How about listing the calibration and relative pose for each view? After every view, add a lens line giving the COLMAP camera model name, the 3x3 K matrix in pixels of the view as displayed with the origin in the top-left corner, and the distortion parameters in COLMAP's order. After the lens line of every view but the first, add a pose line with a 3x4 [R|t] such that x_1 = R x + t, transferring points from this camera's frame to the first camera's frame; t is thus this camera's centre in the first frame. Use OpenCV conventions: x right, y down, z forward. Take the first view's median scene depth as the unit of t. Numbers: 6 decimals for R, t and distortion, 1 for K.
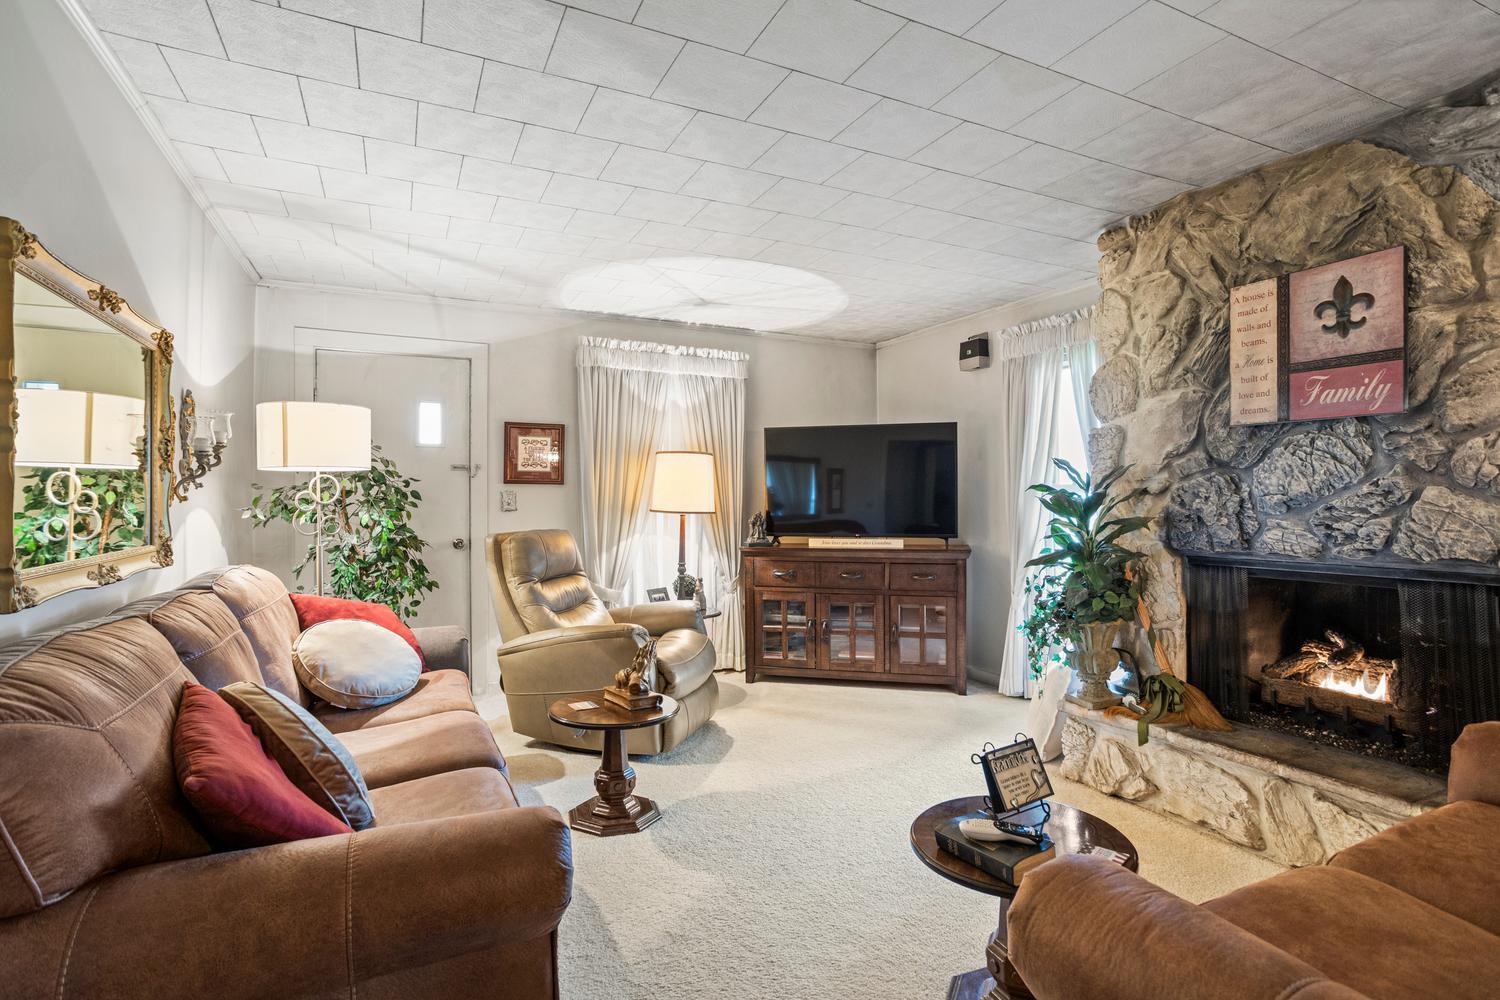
lens RADIAL K [[742.7, 0, 738.4], [0, 742.7, 497.1], [0, 0, 1]] dist [-0.028524, 0.010398]
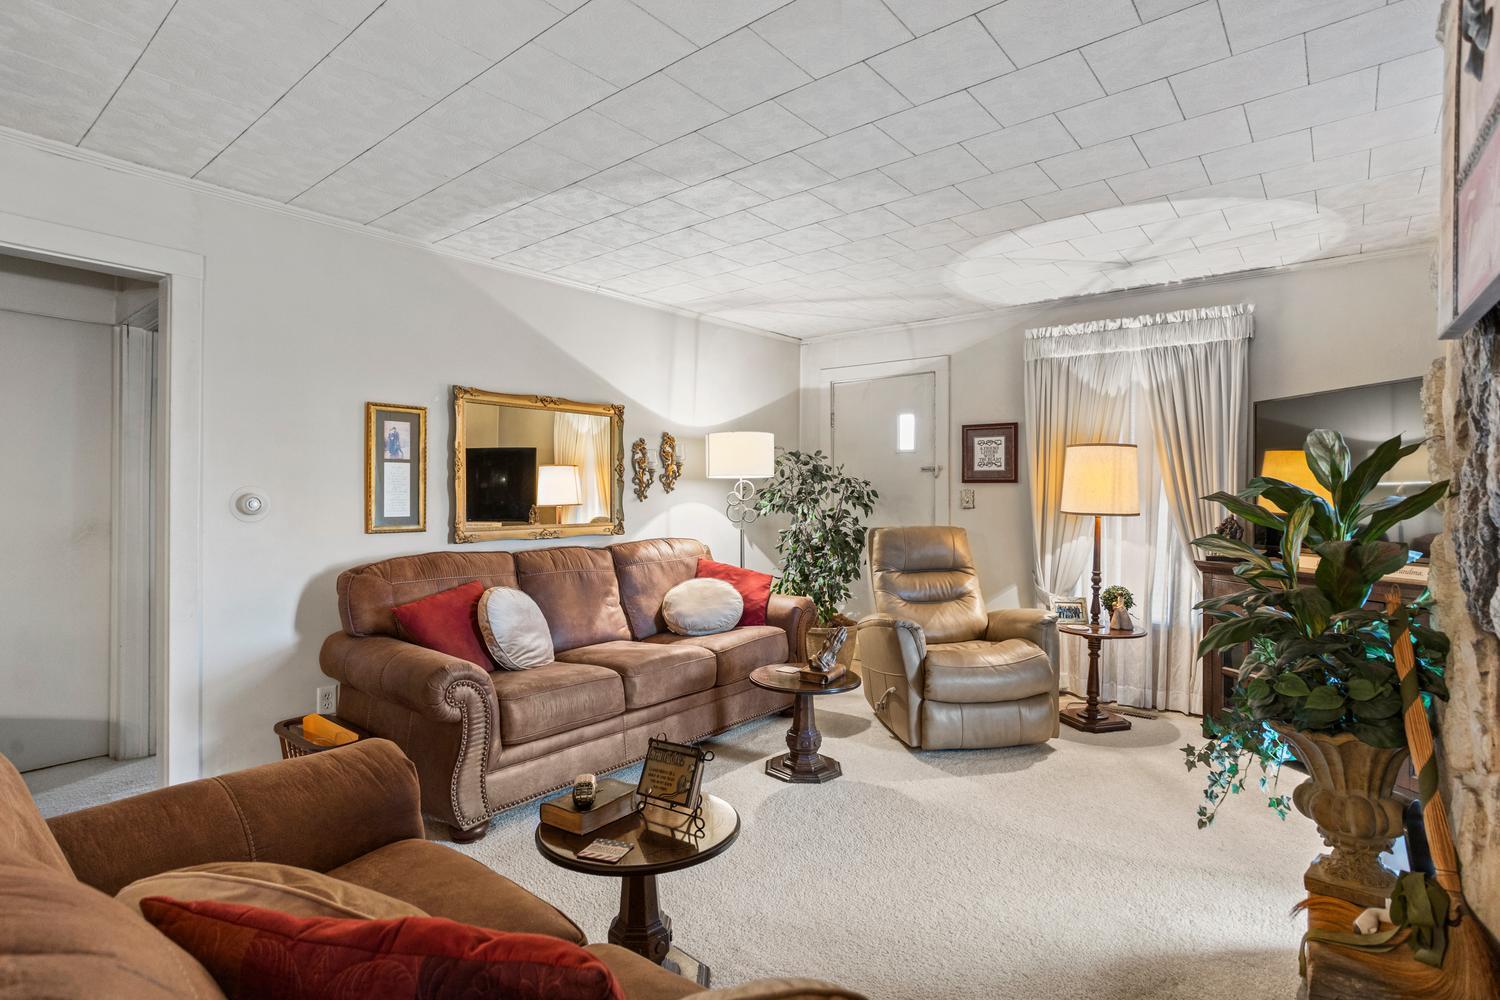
lens RADIAL K [[742.7, 0, 740.7], [0, 742.7, 501.2], [0, 0, 1]] dist [-0.028524, 0.010398]
pose [[0.429379, 0.010832, -0.903059, 0.810656], [-0.000576, 0.999931, 0.011720, -0.006368], [0.903124, -0.004512, 0.429356, 0.393039]]
